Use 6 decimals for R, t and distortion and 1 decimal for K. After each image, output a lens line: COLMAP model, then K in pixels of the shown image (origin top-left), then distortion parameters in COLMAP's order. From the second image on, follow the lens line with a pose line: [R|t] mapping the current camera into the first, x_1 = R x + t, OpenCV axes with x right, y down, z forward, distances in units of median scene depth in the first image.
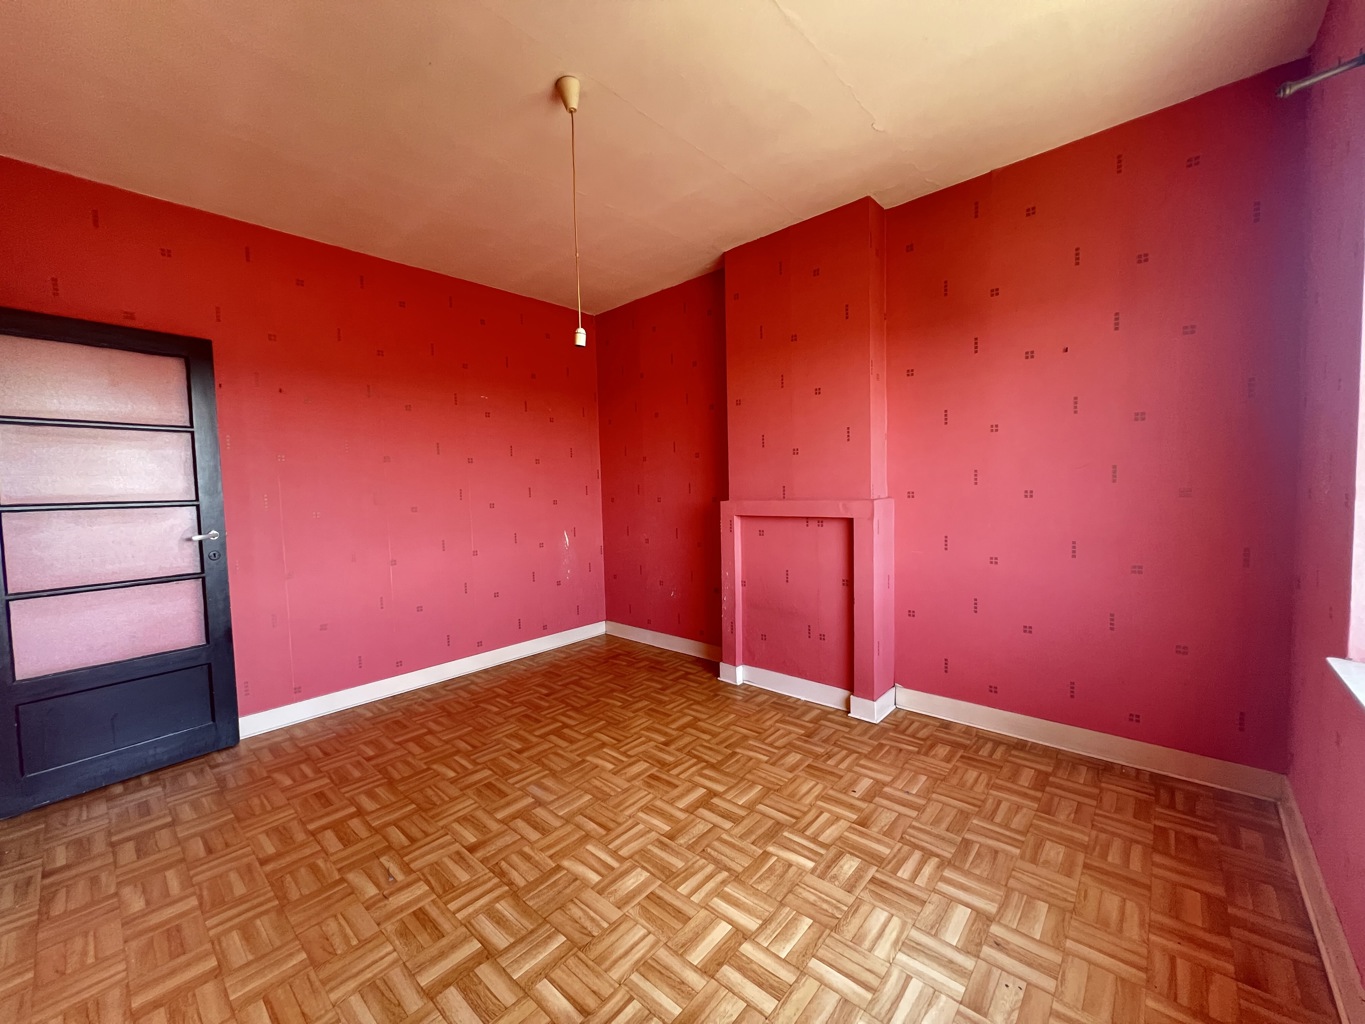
lens RADIAL K [[546.8, 0, 683.0], [0, 546.8, 515.4], [0, 0, 1]] dist [-0.001138, 0.000238]
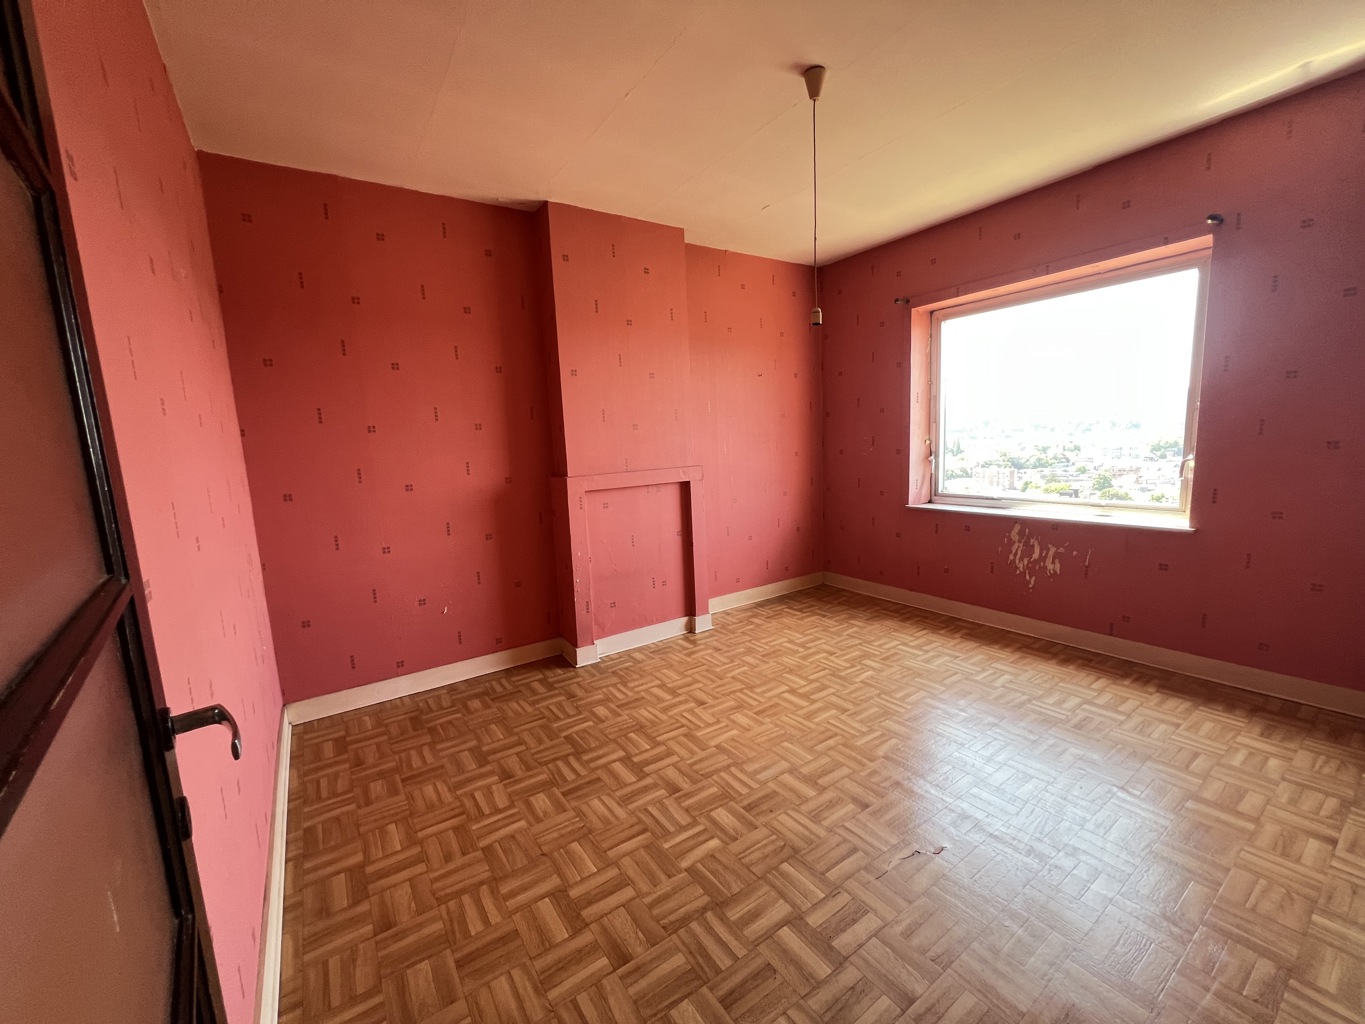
lens RADIAL K [[546.8, 0, 683.0], [0, 546.8, 515.4], [0, 0, 1]] dist [-0.001138, 0.000238]
pose [[0.239000, -0.120720, 0.963486, -0.956538], [0.093377, 0.990501, 0.100942, -0.046514], [-0.966519, 0.065842, 0.248002, 0.713213]]
